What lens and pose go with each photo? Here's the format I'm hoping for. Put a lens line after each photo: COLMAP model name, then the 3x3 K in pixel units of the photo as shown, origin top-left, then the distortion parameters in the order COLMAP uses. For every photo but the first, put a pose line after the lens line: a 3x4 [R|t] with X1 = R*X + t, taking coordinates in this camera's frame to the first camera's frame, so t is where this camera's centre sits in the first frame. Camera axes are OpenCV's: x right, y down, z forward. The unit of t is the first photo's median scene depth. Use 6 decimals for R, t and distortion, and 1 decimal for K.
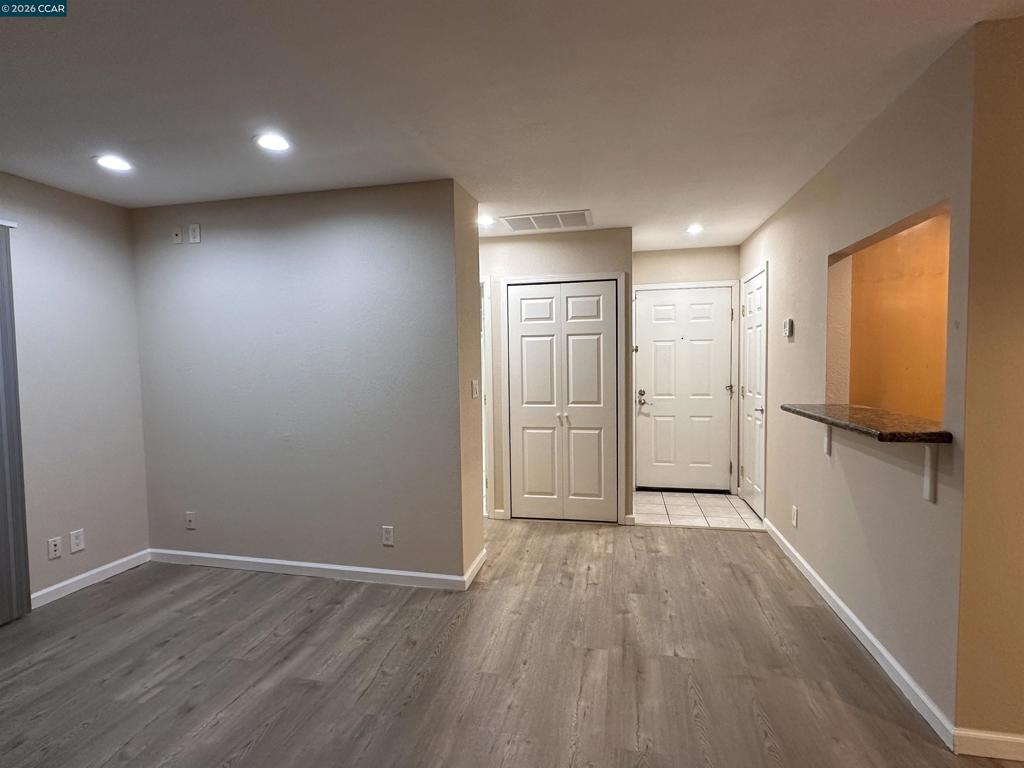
lens RADIAL K [[497.7, 0, 513.5], [0, 497.7, 363.3], [0, 0, 1]] dist [-0.002113, -0.000559]
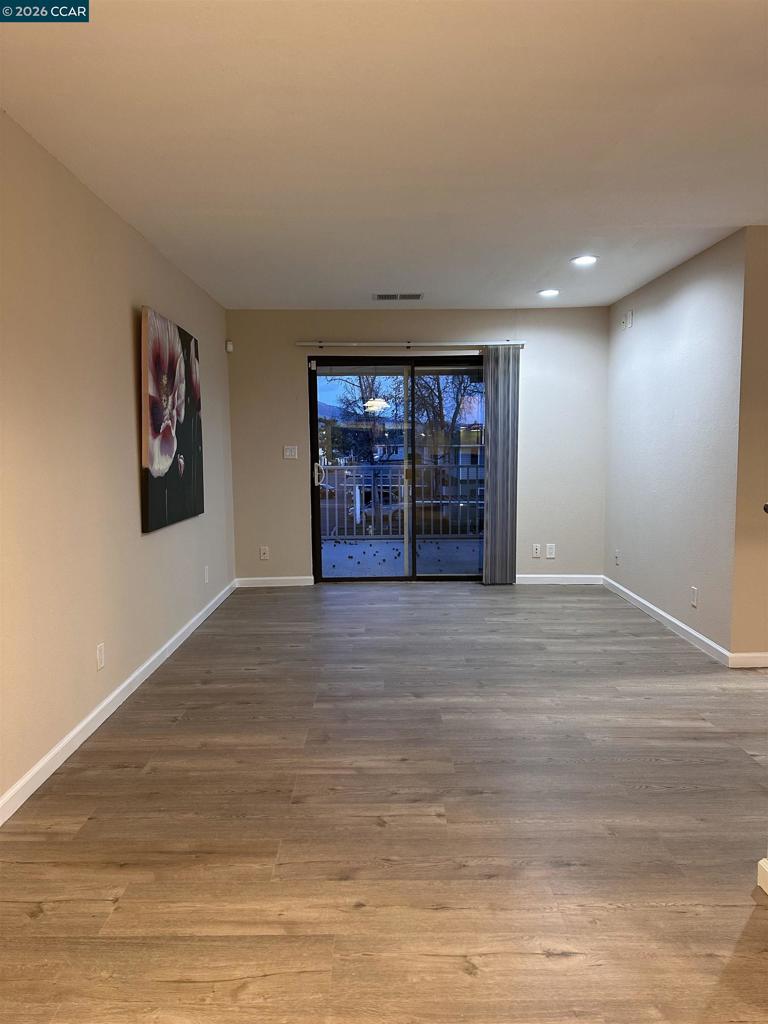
lens RADIAL K [[712.2, 0, 384.0], [0, 712.2, 512.0], [0, 0, 1]] dist [0.122896, -0.125307]
pose [[0.210778, 0.102346, -0.972162, 1.282891], [0.003076, 0.994430, 0.105357, 0.024245], [0.977529, -0.025198, 0.209289, 0.103745]]
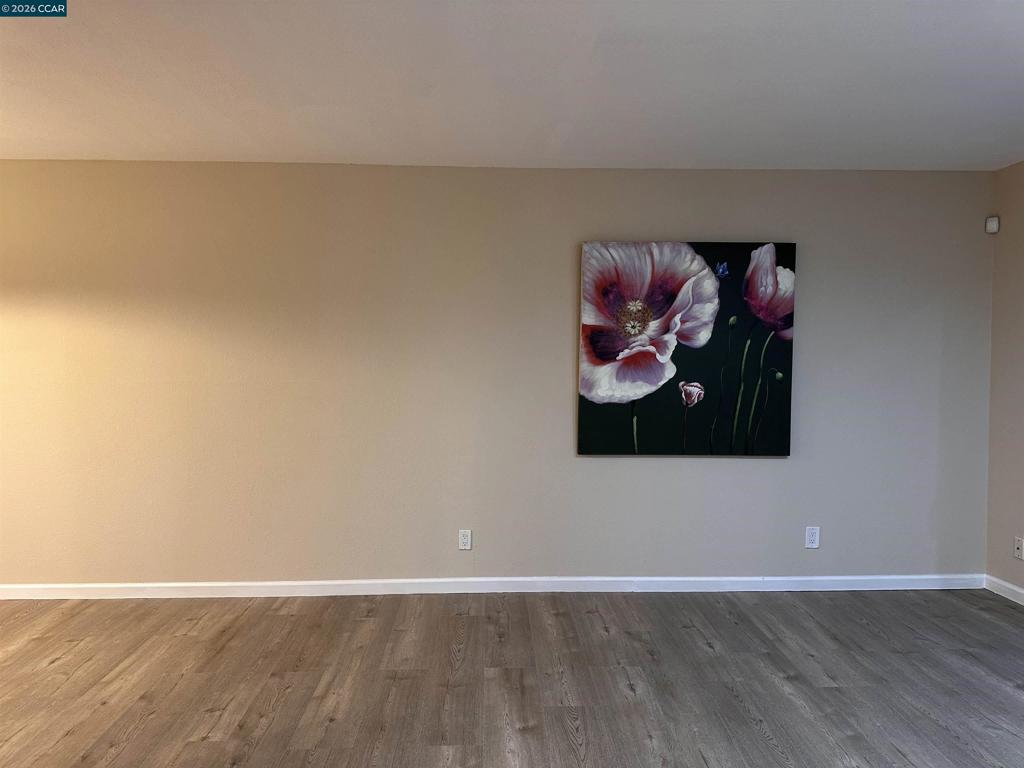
lens RADIAL K [[719.5, 0, 509.7], [0, 719.5, 378.4], [0, 0, 1]] dist [0.090182, -0.097180]
pose [[-0.971323, 0.023914, -0.236556, 0.185718], [0.013701, 0.998905, 0.044723, -0.018671], [0.237367, 0.040199, -0.970588, 1.490547]]
